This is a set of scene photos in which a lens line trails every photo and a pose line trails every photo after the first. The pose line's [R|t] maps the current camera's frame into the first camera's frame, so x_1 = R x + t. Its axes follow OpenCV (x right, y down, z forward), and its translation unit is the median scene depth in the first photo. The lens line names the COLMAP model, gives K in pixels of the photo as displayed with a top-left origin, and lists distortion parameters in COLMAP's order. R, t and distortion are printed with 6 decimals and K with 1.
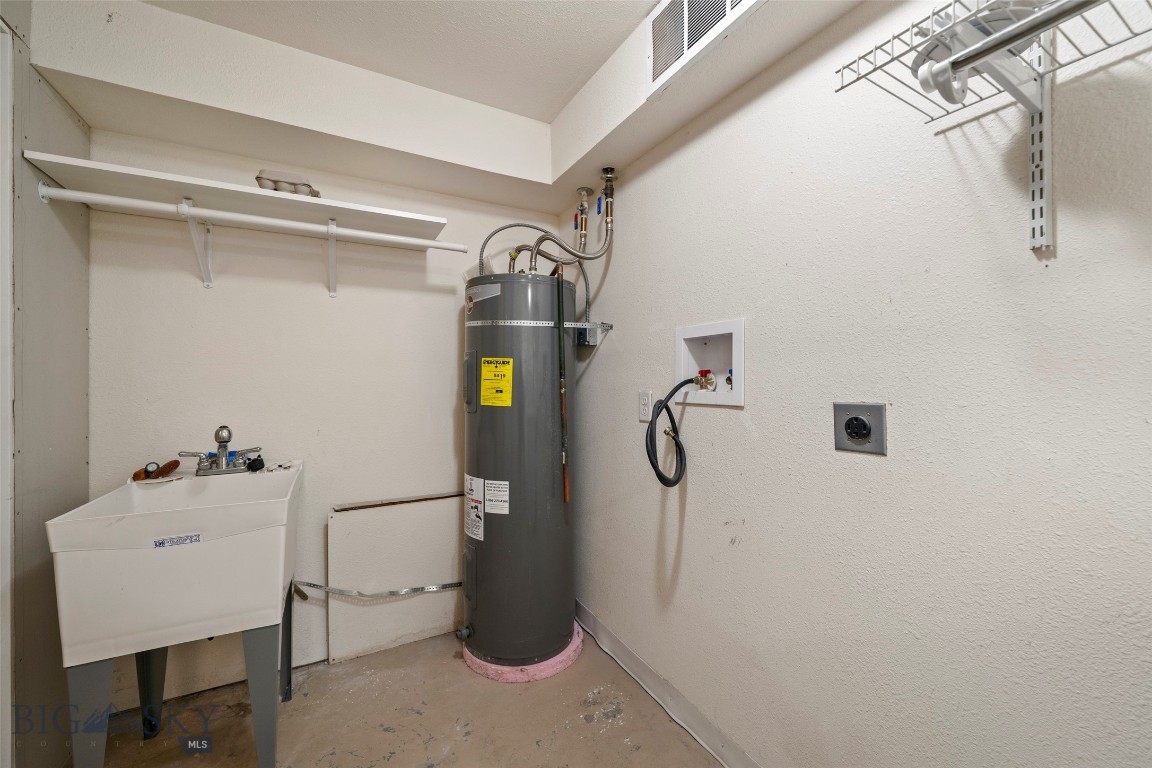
lens RADIAL K [[456.1, 0, 574.5], [0, 456.1, 380.2], [0, 0, 1]] dist [-0.003022, 0.001479]
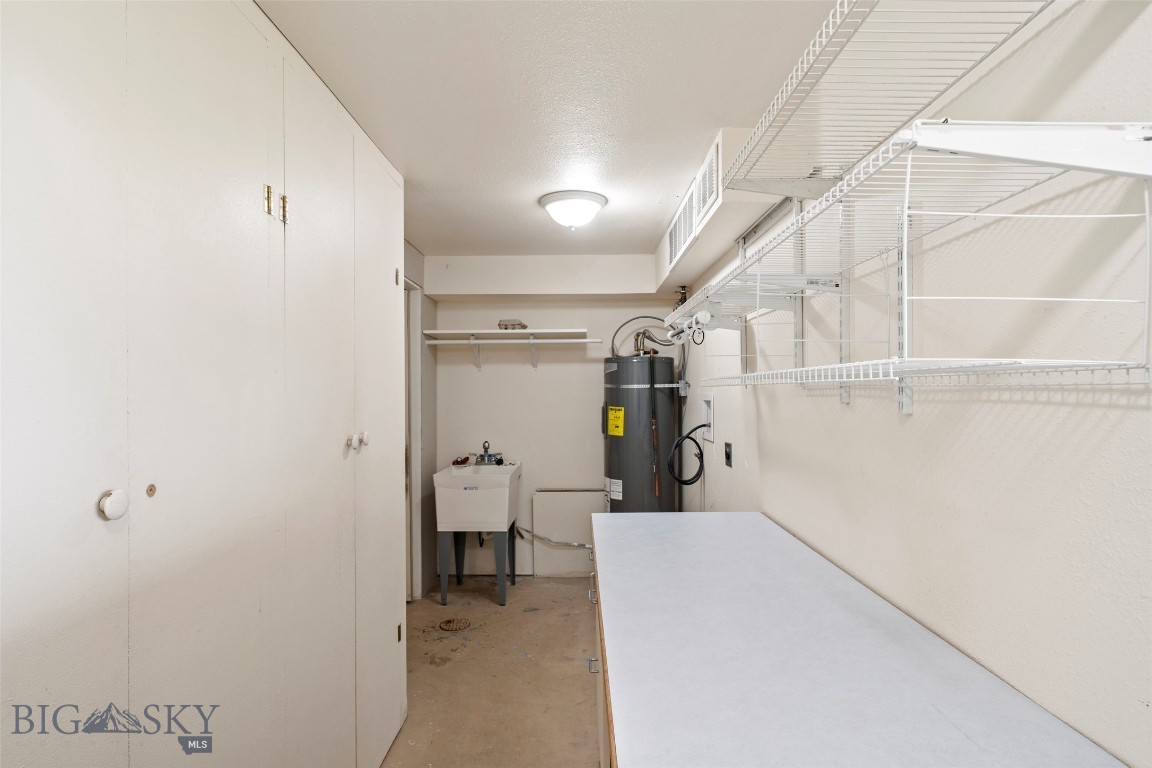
lens RADIAL K [[596.2, 0, 579.5], [0, 596.2, 387.9], [0, 0, 1]] dist [0.005436, 0.000065]
pose [[0.875854, -0.004574, -0.482555, 0.785105], [0.002813, 0.999986, -0.004372, -0.111210], [0.482568, 0.002472, 0.875855, -1.010054]]
